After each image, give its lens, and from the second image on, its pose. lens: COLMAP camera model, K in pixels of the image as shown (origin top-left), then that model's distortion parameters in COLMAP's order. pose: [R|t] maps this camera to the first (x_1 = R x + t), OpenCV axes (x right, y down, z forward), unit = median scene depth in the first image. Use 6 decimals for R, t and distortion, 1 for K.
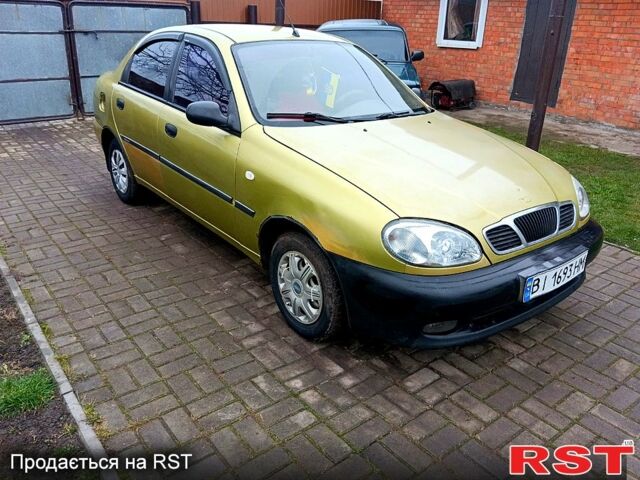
lens RADIAL K [[517.4, 0, 317.5], [0, 517.4, 239.2], [0, 0, 1]] dist [0.091209, -0.168280]
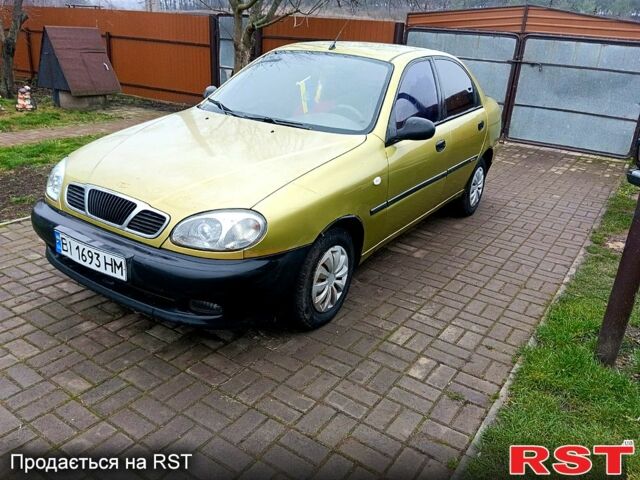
lens RADIAL K [[517.4, 0, 317.5], [0, 517.4, 239.2], [0, 0, 1]] dist [0.091209, -0.168280]
pose [[0.316491, 0.342348, -0.884665, 0.838600], [-0.413946, 0.888967, 0.195923, -0.194992], [0.853512, 0.304196, 0.423063, 0.520323]]
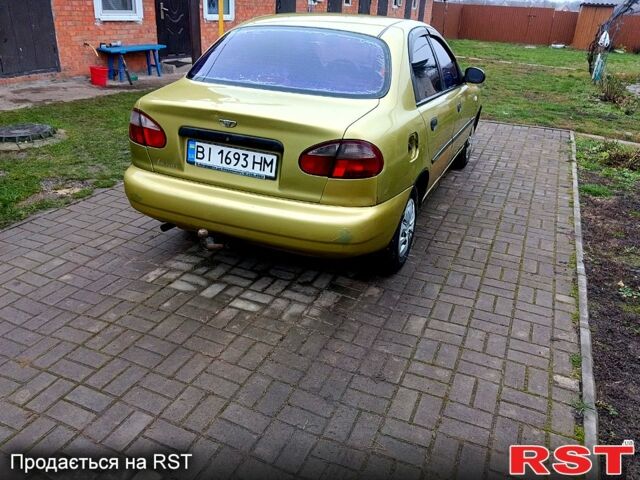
lens RADIAL K [[517.4, 0, 317.5], [0, 517.4, 239.2], [0, 0, 1]] dist [0.091209, -0.168280]
pose [[-0.477839, -0.409838, 0.776983, -0.937678], [0.285484, 0.764033, 0.578578, -0.605040], [-0.830764, 0.498283, -0.248082, 1.356105]]
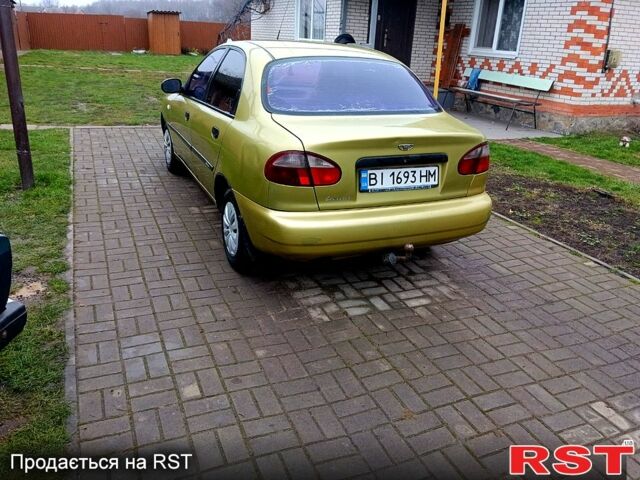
lens RADIAL K [[517.4, 0, 317.5], [0, 517.4, 239.2], [0, 0, 1]] dist [0.091209, -0.168280]
pose [[-0.964680, -0.167893, 0.202987, -0.405008], [0.021618, 0.717516, 0.696207, -0.779614], [-0.262535, 0.676005, -0.688544, 1.811214]]
